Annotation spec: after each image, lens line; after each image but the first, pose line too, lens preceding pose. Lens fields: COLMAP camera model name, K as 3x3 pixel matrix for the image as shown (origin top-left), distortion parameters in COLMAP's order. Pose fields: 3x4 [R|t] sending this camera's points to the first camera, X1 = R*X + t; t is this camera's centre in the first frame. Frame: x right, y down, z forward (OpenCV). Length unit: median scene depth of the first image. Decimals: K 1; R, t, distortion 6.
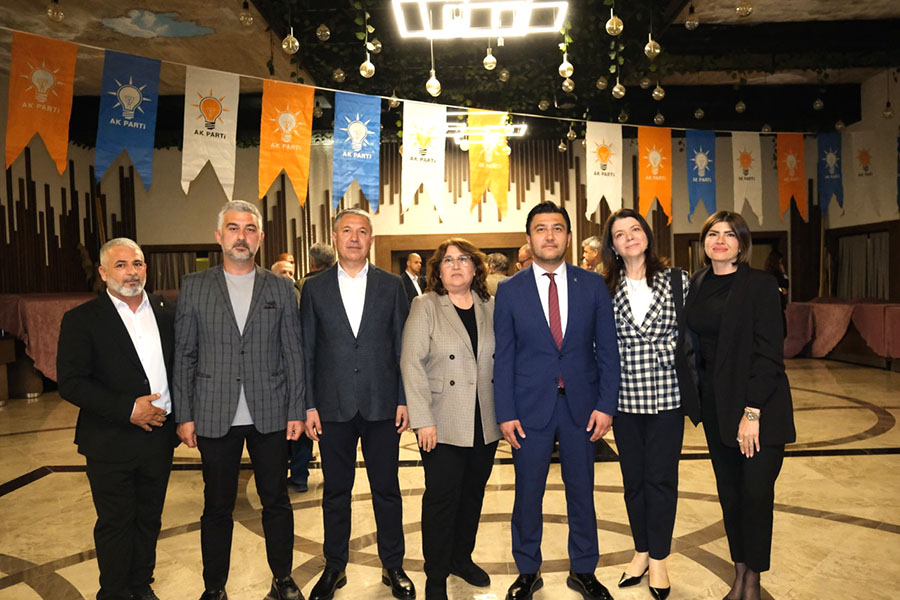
lens RADIAL K [[685.0, 0, 451.0], [0, 685.0, 298.8], [0, 0, 1]] dist [-0.048768, 0.016609]
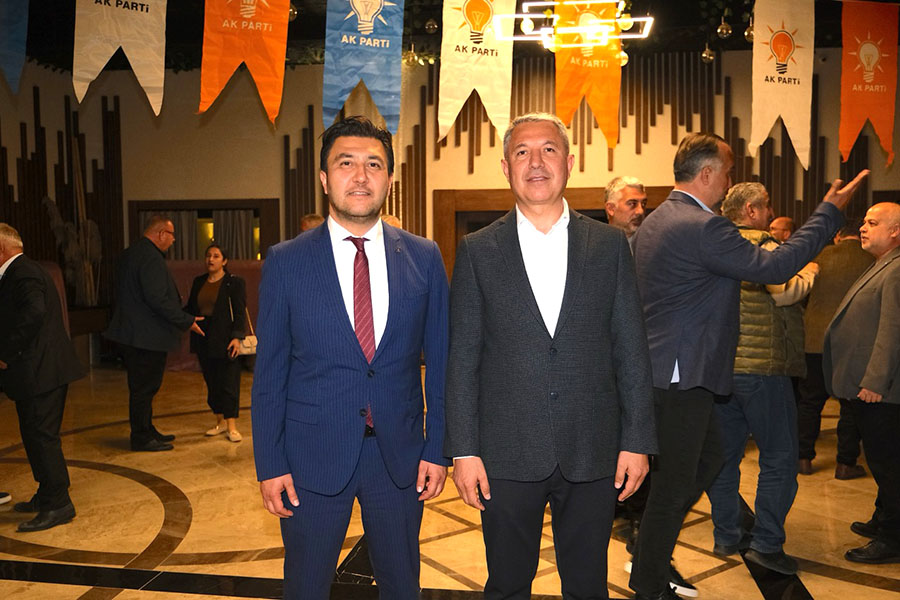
lens RADIAL K [[805.2, 0, 447.2], [0, 805.2, 301.1], [0, 0, 1]] dist [-0.033355, 0.004861]
pose [[0.990643, 0.025496, -0.134078, 0.030876], [-0.021718, 0.999327, 0.029569, -0.001909], [0.134741, -0.026381, 0.990530, 0.257718]]
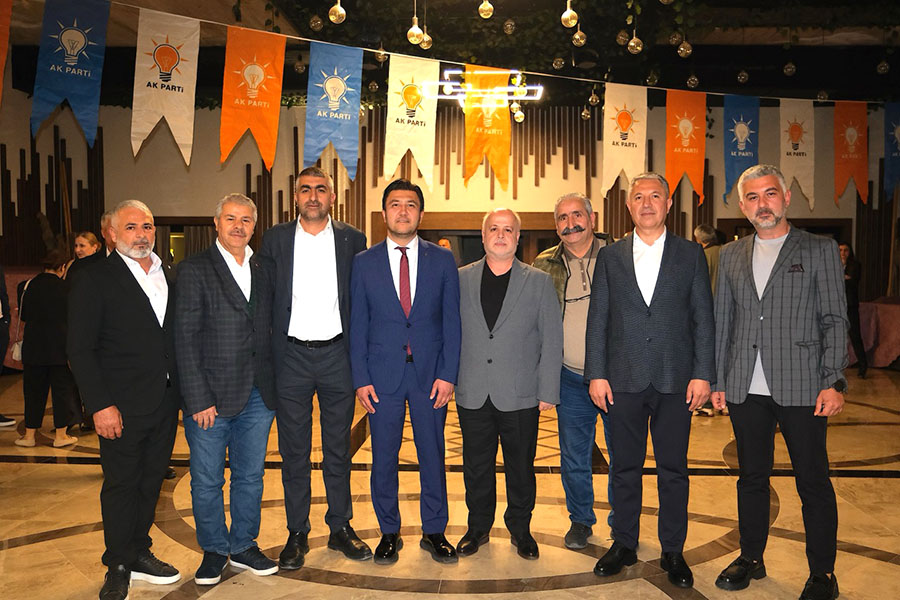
lens RADIAL K [[781.5, 0, 447.8], [0, 781.5, 295.8], [0, 0, 1]] dist [-0.046321, 0.029462]
pose [[0.998734, 0.029708, -0.040585, 0.047721], [-0.029471, 0.999545, 0.006435, 0.008737], [0.040758, -0.005230, 0.999155, 0.008032]]
